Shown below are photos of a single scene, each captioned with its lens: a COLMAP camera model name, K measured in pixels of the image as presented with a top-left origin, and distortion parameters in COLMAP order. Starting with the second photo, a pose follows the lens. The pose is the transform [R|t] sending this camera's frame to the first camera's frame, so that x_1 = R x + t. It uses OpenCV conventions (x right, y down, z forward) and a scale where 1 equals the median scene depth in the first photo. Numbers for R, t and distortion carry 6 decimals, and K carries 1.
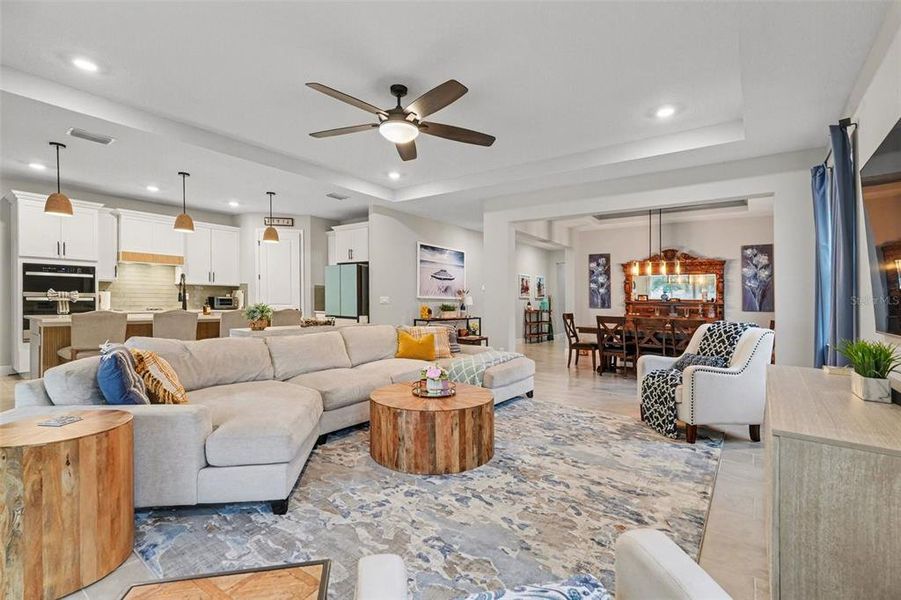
lens RADIAL K [[406.4, 0, 434.1], [0, 406.4, 308.7], [0, 0, 1]] dist [0.003855, 0.000192]
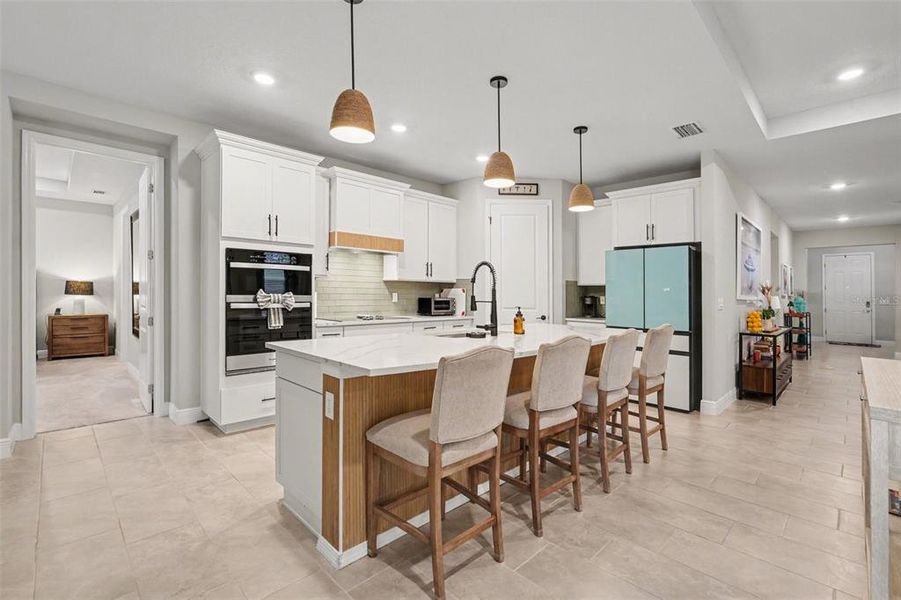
lens RADIAL K [[401.2, 0, 450.5], [0, 401.2, 300.0], [0, 0, 1]] dist [-0.038360, -0.000144]
pose [[0.993343, -0.003233, -0.115146, -0.478279], [0.002033, 0.999942, -0.010532, -0.020898], [0.115173, 0.010228, 0.993293, 0.354417]]
